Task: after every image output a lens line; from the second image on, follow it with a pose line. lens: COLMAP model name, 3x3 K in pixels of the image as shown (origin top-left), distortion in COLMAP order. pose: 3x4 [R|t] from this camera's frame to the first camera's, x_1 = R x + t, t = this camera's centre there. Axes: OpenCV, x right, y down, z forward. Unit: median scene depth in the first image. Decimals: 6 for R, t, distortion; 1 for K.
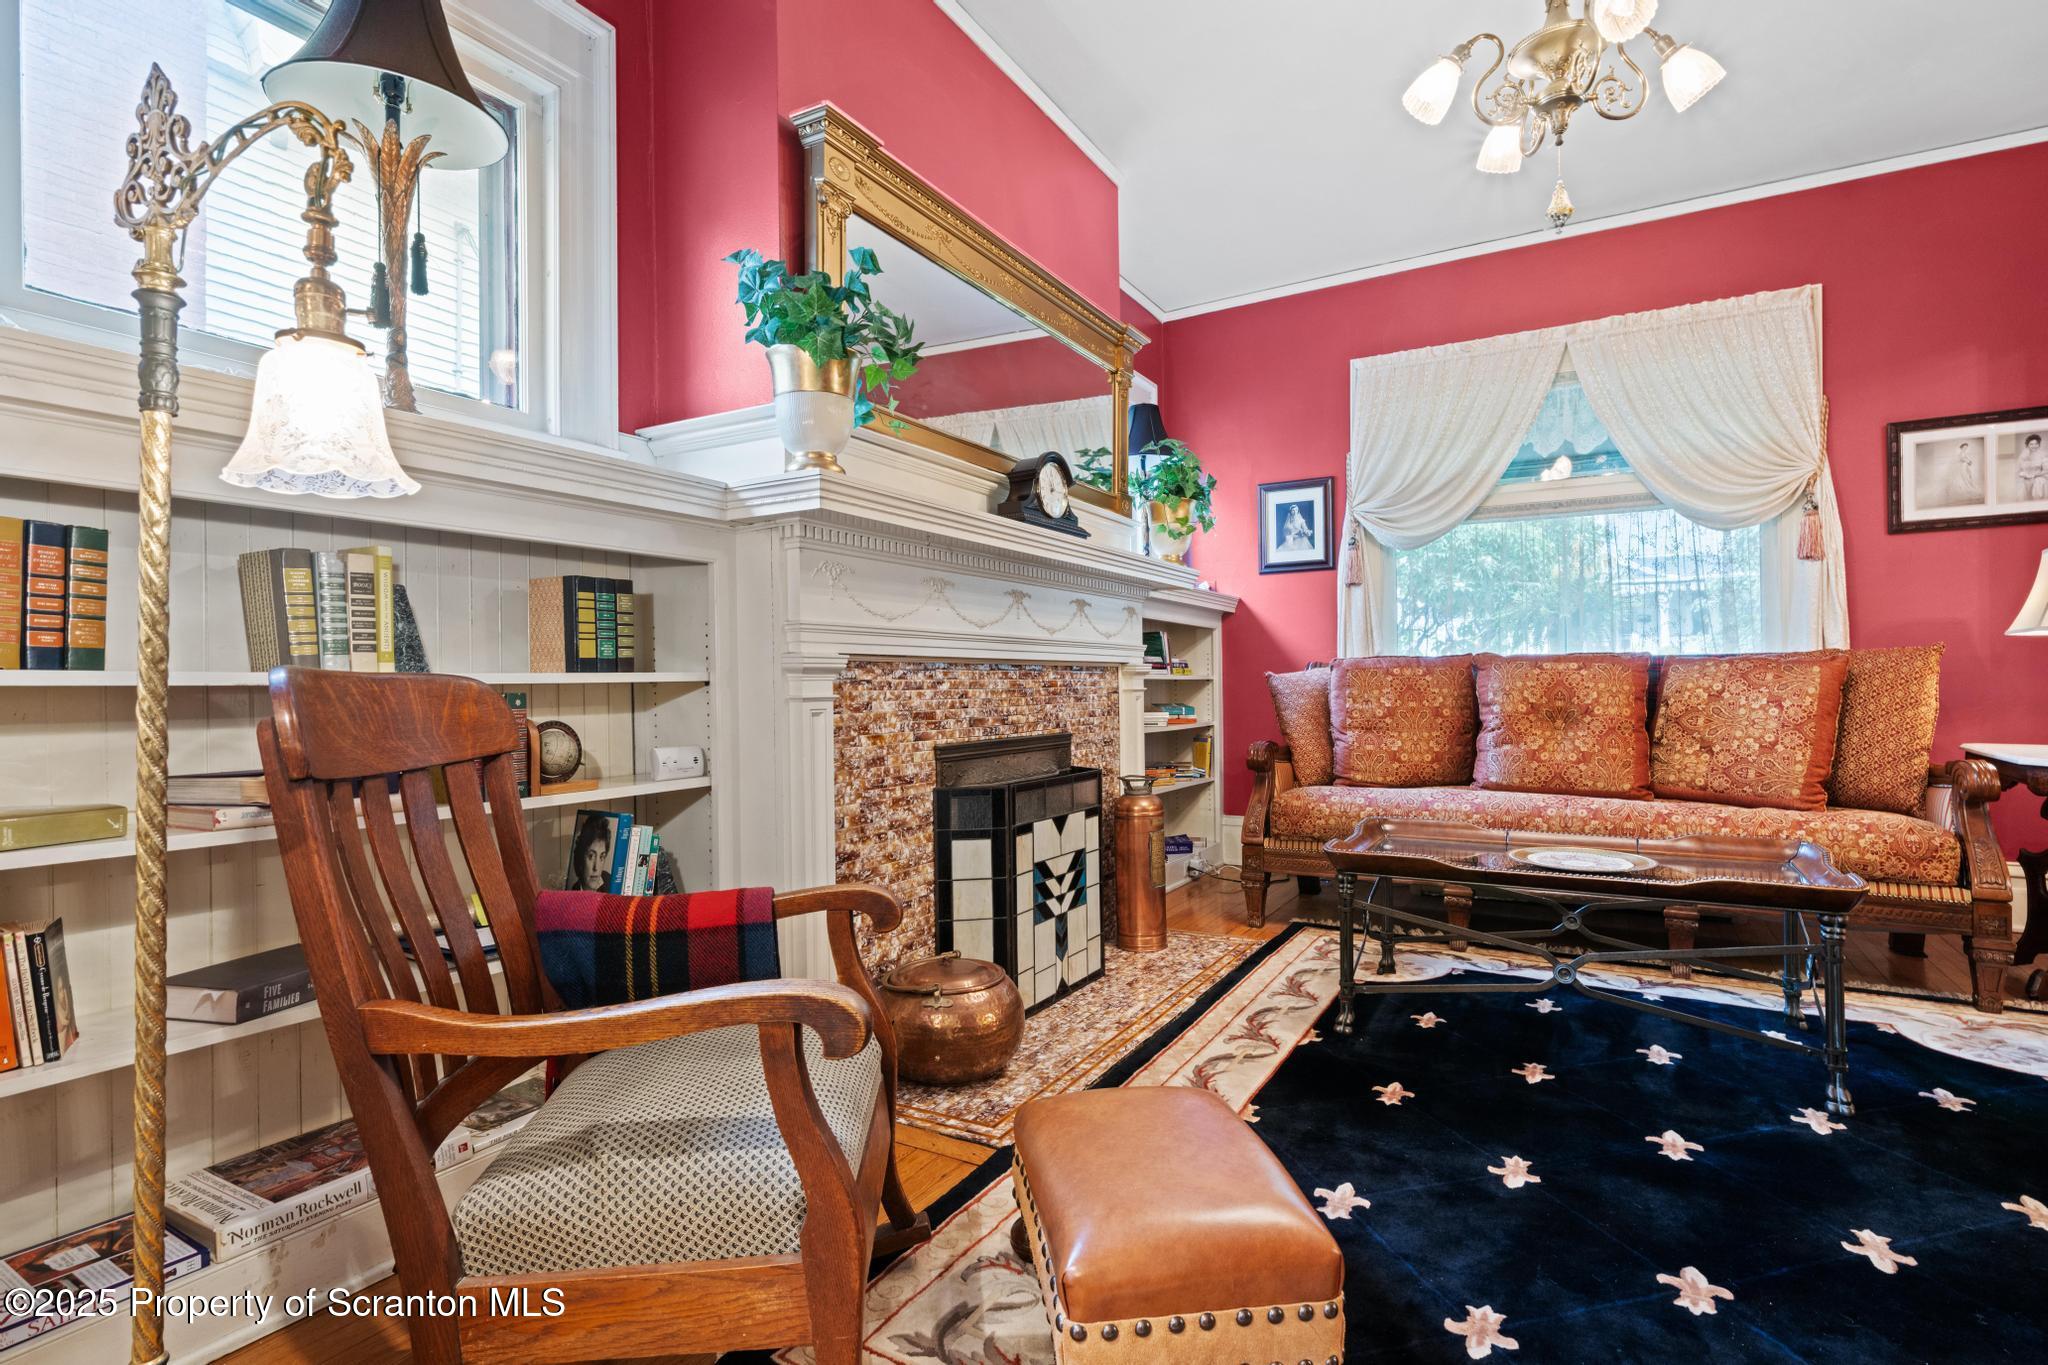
lens RADIAL K [[1011.4, 0, 1017.8], [0, 1011.4, 680.5], [0, 0, 1]] dist [0.003810, 0.000135]
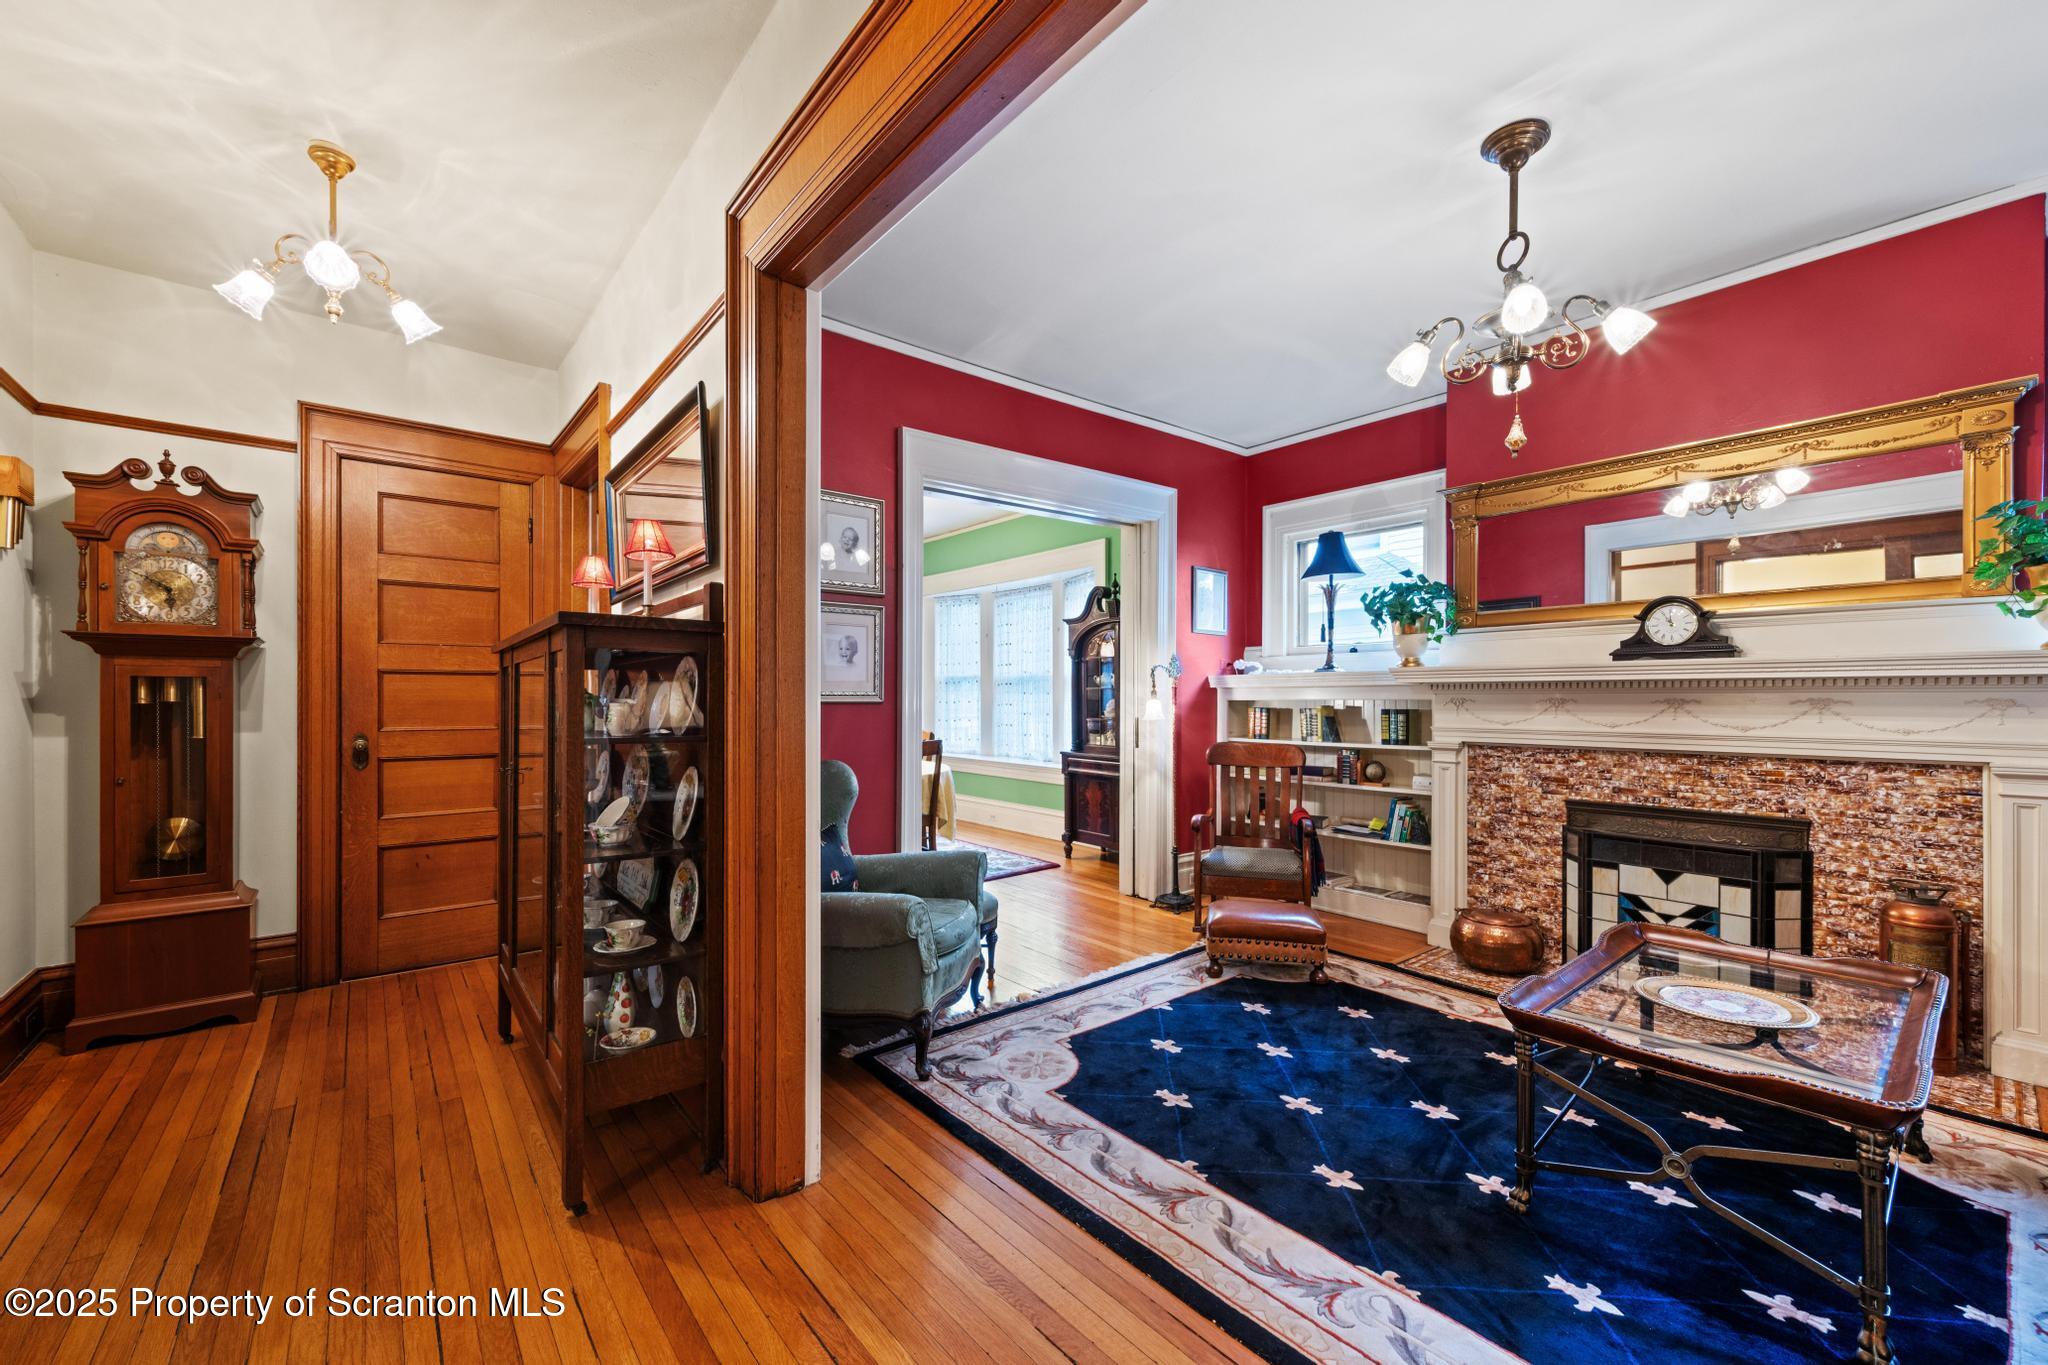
lens RADIAL K [[795.1, 0, 1033.1], [0, 795.1, 699.0], [0, 0, 1]] dist [0.001747, -0.000214]
pose [[-0.348012, 0.006623, -0.937467, 1.434381], [0.002699, 0.999978, 0.006063, -0.108882], [0.937486, -0.000420, -0.348023, 0.637555]]
